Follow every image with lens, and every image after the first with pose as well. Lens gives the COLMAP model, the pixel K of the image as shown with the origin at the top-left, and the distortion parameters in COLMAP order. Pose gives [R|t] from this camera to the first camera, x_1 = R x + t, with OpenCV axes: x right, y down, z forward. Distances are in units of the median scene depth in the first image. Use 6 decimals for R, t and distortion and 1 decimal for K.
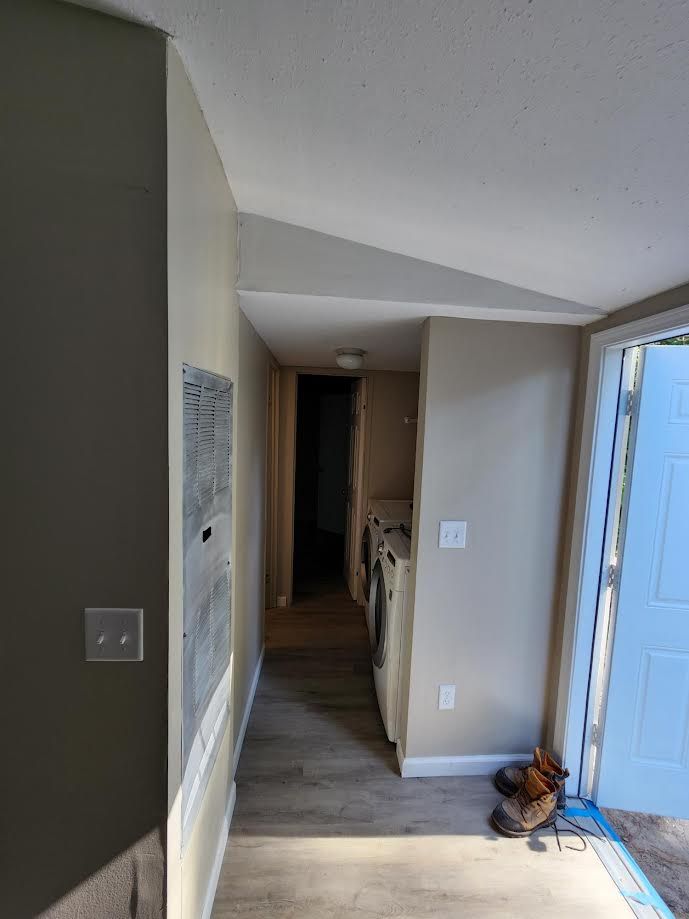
lens RADIAL K [[376.6, 0, 344.5], [0, 376.6, 459.5], [0, 0, 1]] dist [0.000677, 0.000076]
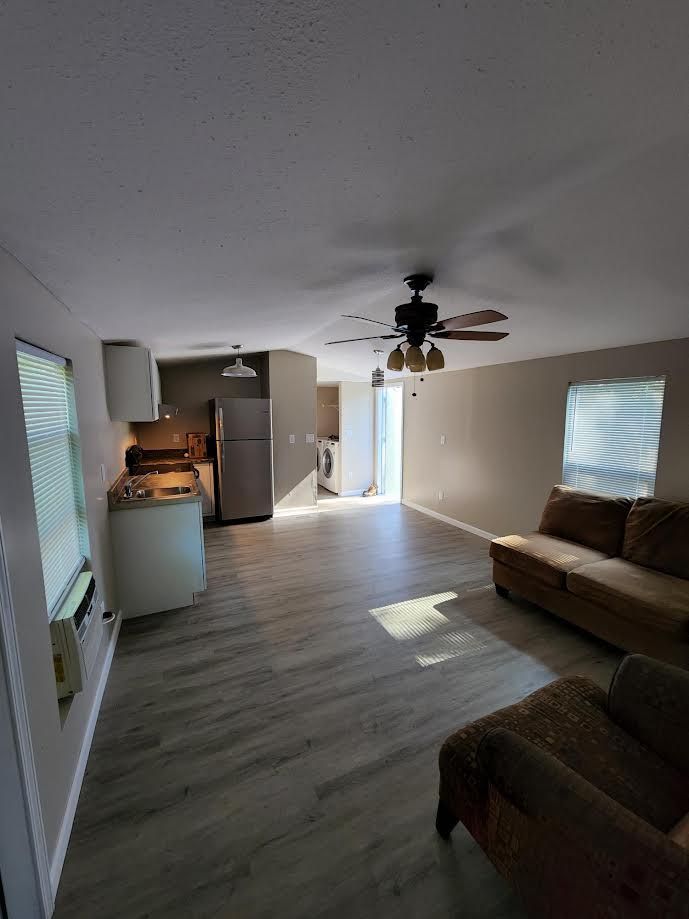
lens RADIAL K [[376.6, 0, 344.5], [0, 376.6, 459.5], [0, 0, 1]] dist [0.000677, 0.000076]
pose [[0.930738, -0.096944, 0.352602, -1.282167], [0.080080, 0.994850, 0.062141, 0.229890], [-0.356810, -0.029600, 0.933708, -2.919942]]
